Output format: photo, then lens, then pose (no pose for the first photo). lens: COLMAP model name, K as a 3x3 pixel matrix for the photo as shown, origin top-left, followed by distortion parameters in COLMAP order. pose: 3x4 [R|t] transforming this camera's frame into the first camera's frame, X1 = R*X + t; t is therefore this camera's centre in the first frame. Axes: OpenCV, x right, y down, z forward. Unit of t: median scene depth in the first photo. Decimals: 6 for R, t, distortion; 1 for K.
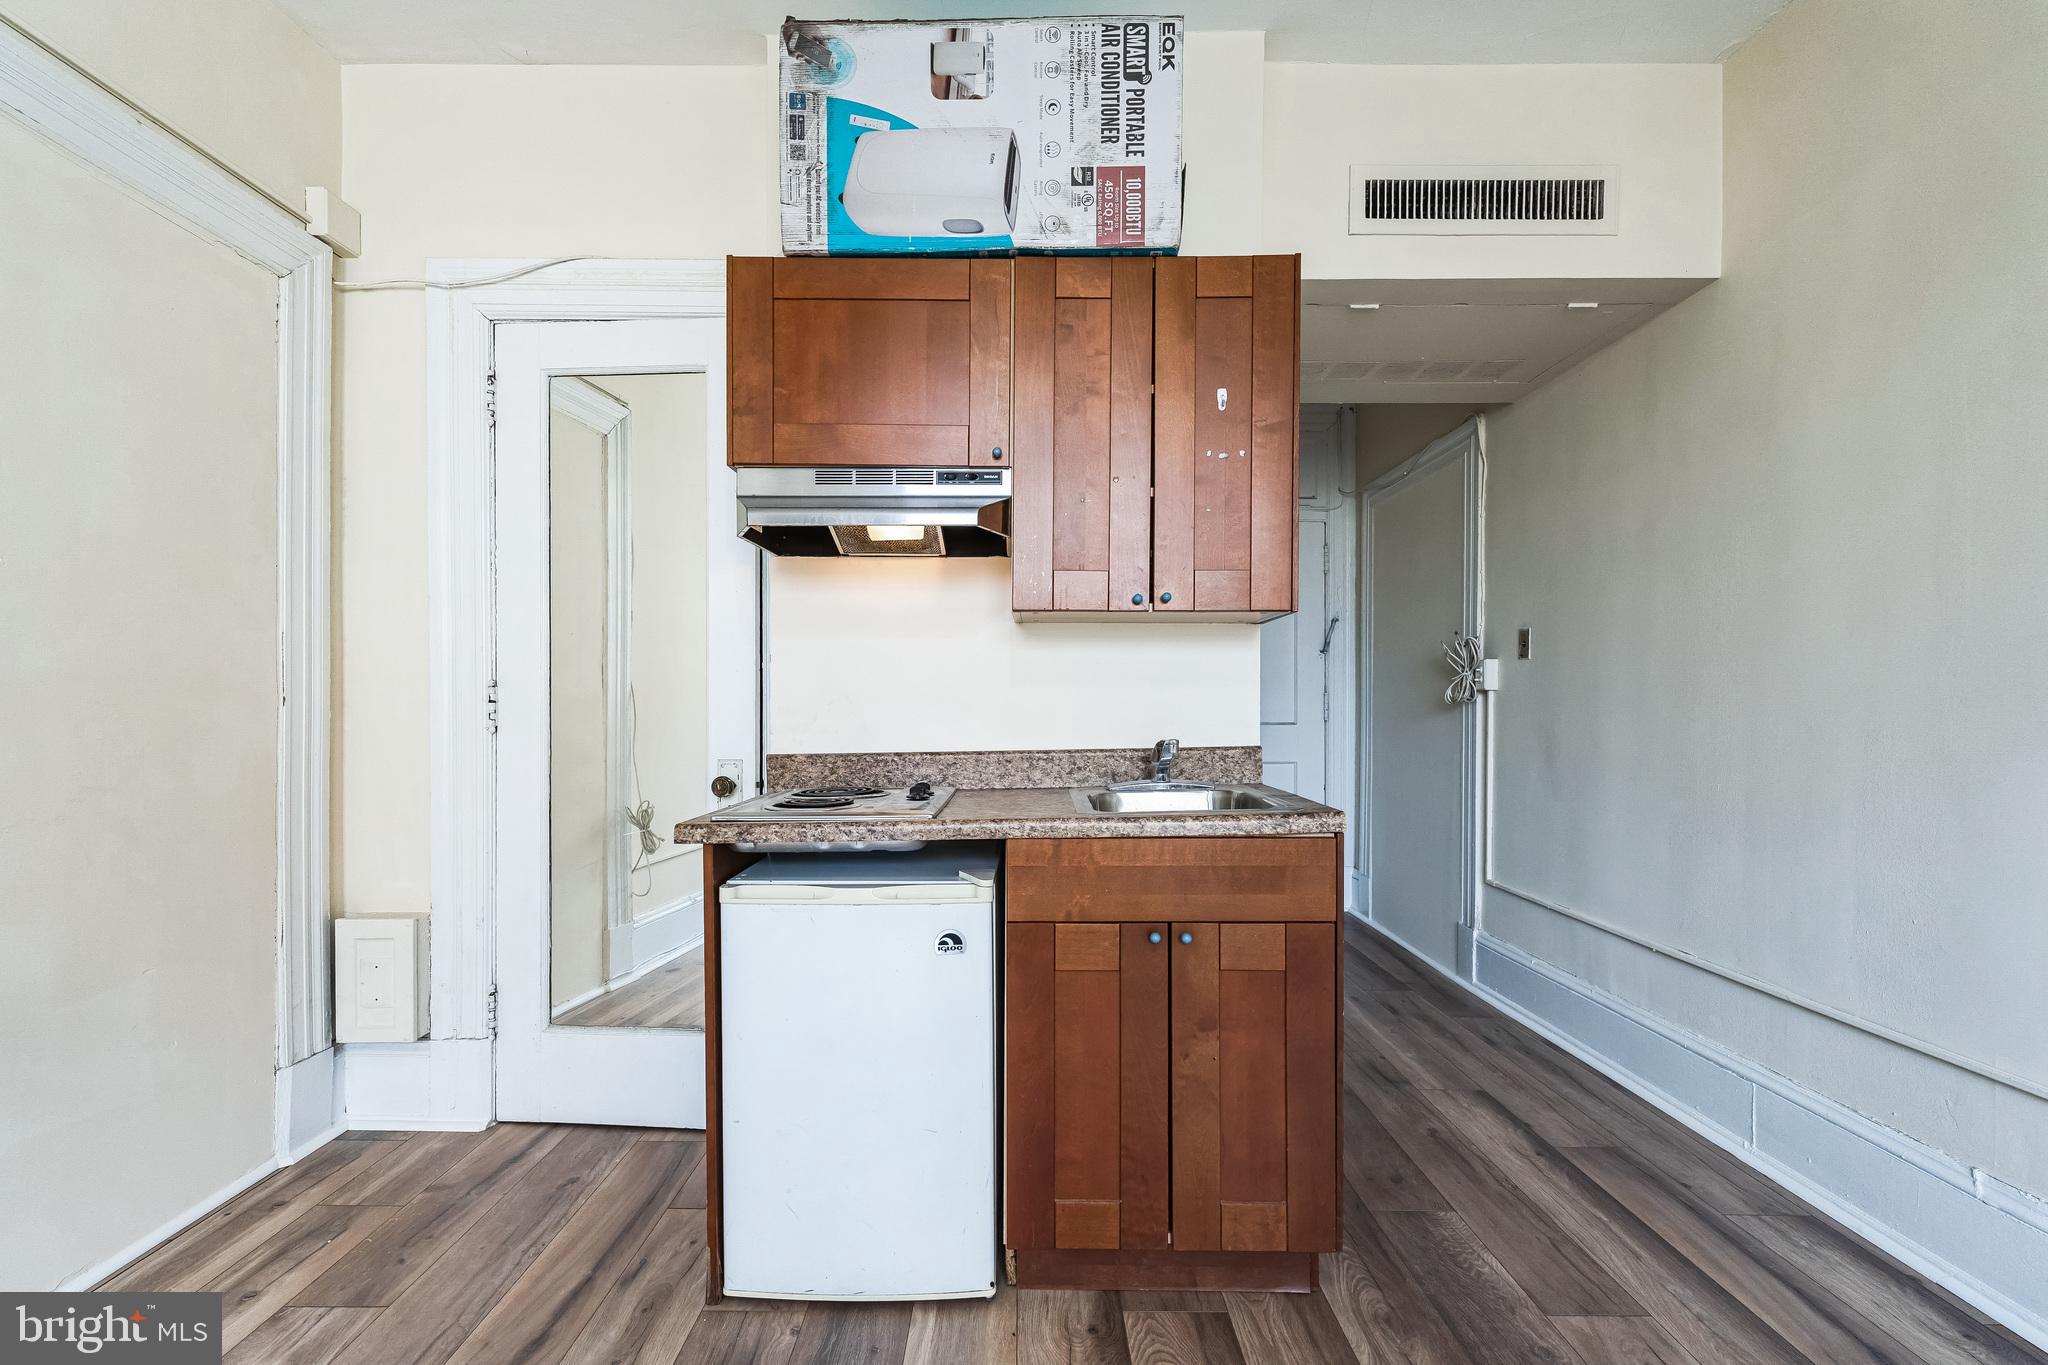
lens RADIAL K [[925.7, 0, 1022.9], [0, 925.7, 692.6], [0, 0, 1]] dist [0.001455, 0.000040]
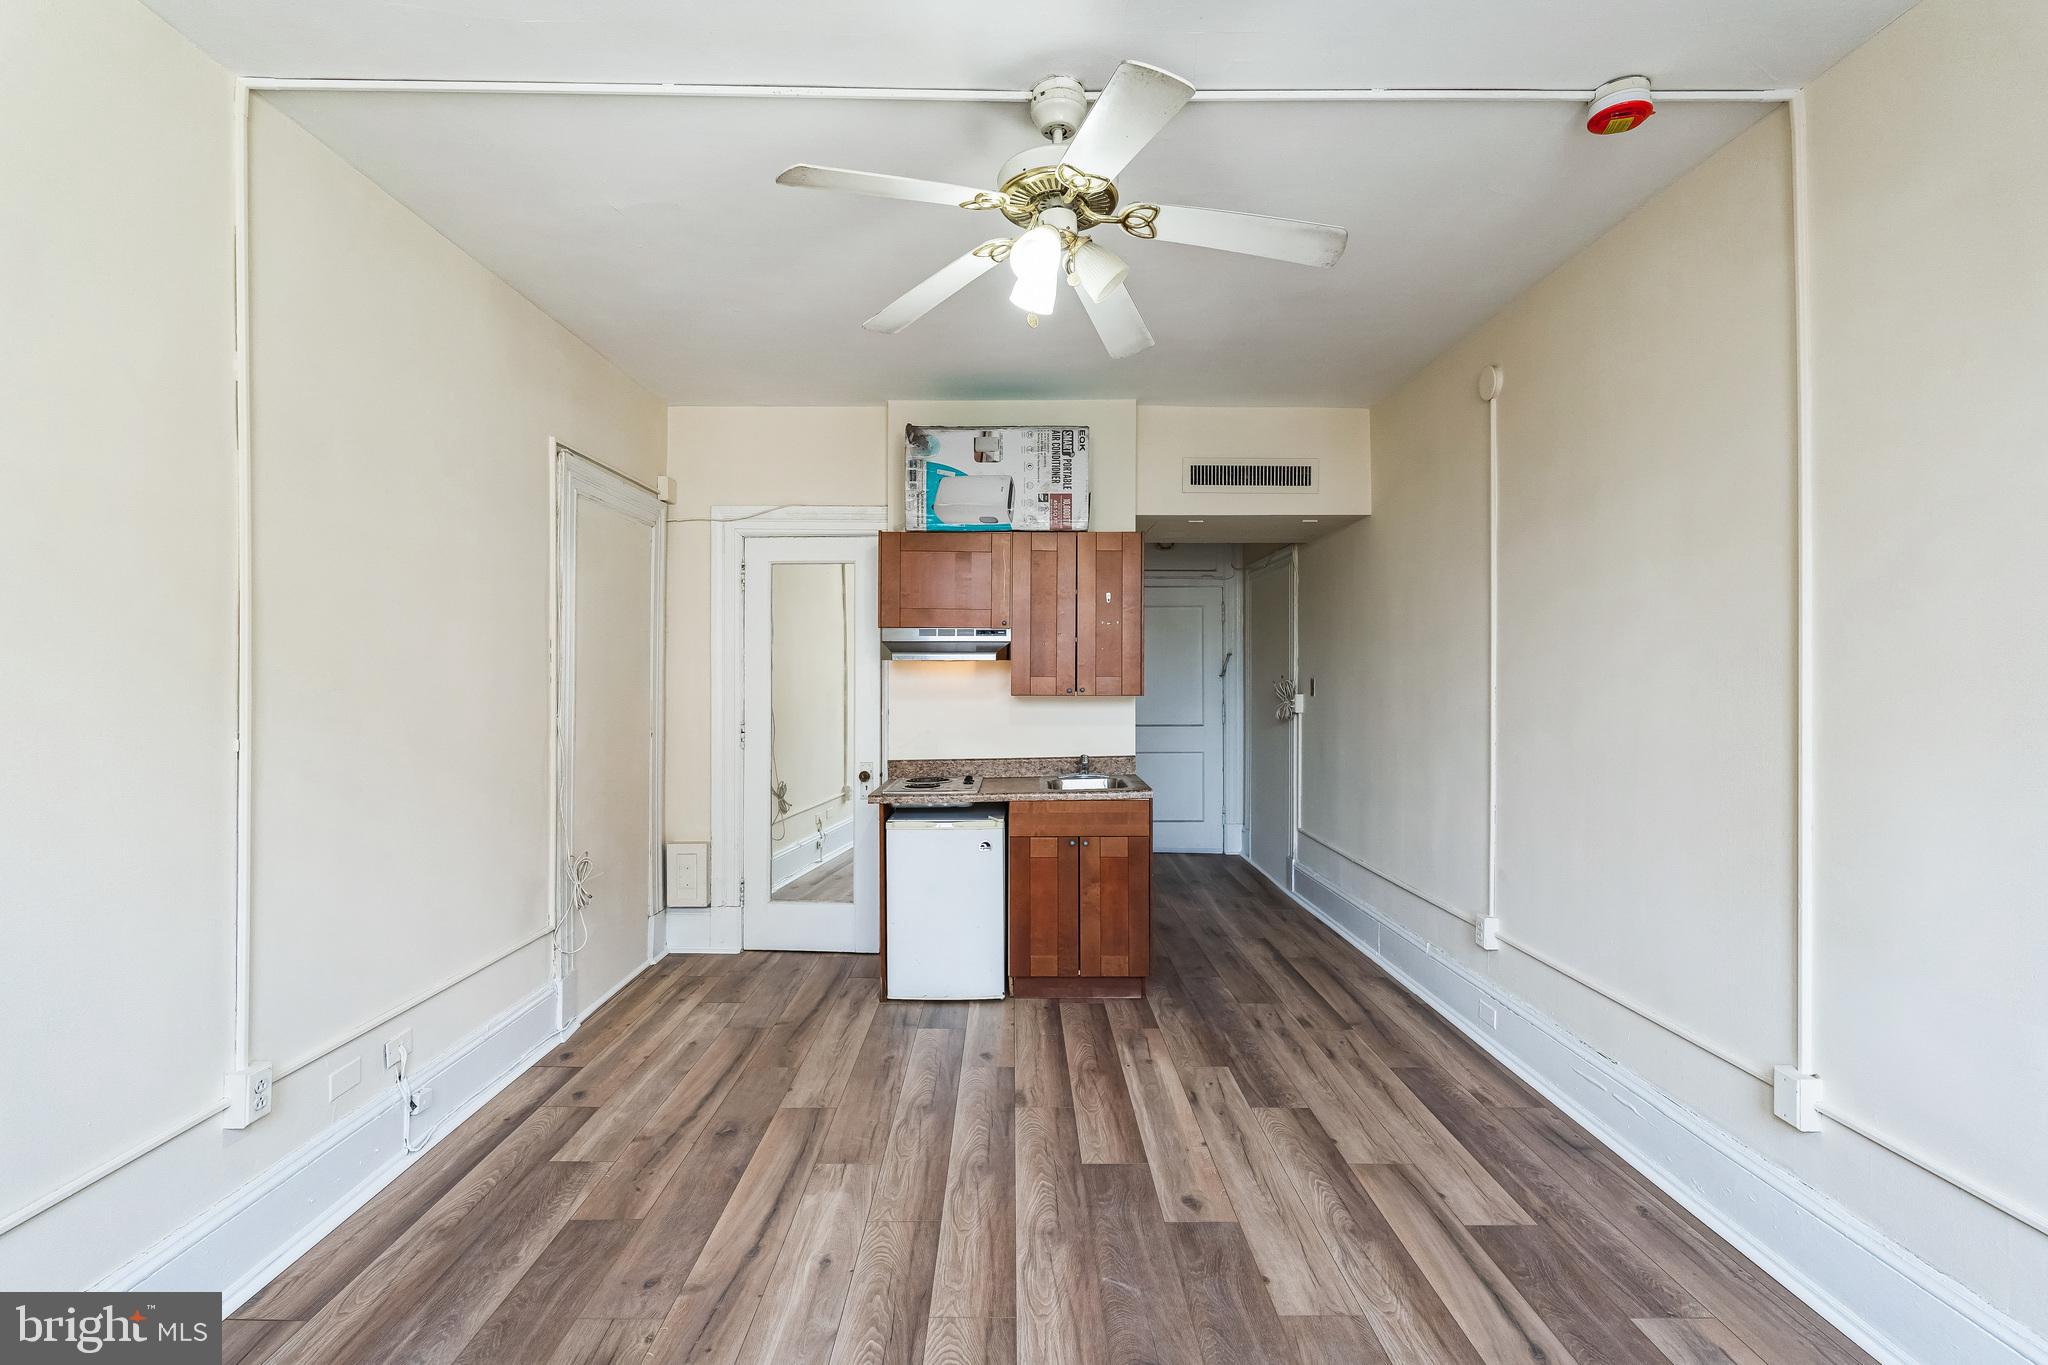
lens RADIAL K [[927.3, 0, 1023.2], [0, 927.3, 648.6], [0, 0, 1]] dist [-0.001583, -0.000011]
pose [[0.999960, -0.000564, 0.008937, -0.003254], [0.000704, 0.999877, -0.015692, -0.166334], [-0.008927, 0.015698, 0.999837, -1.175317]]
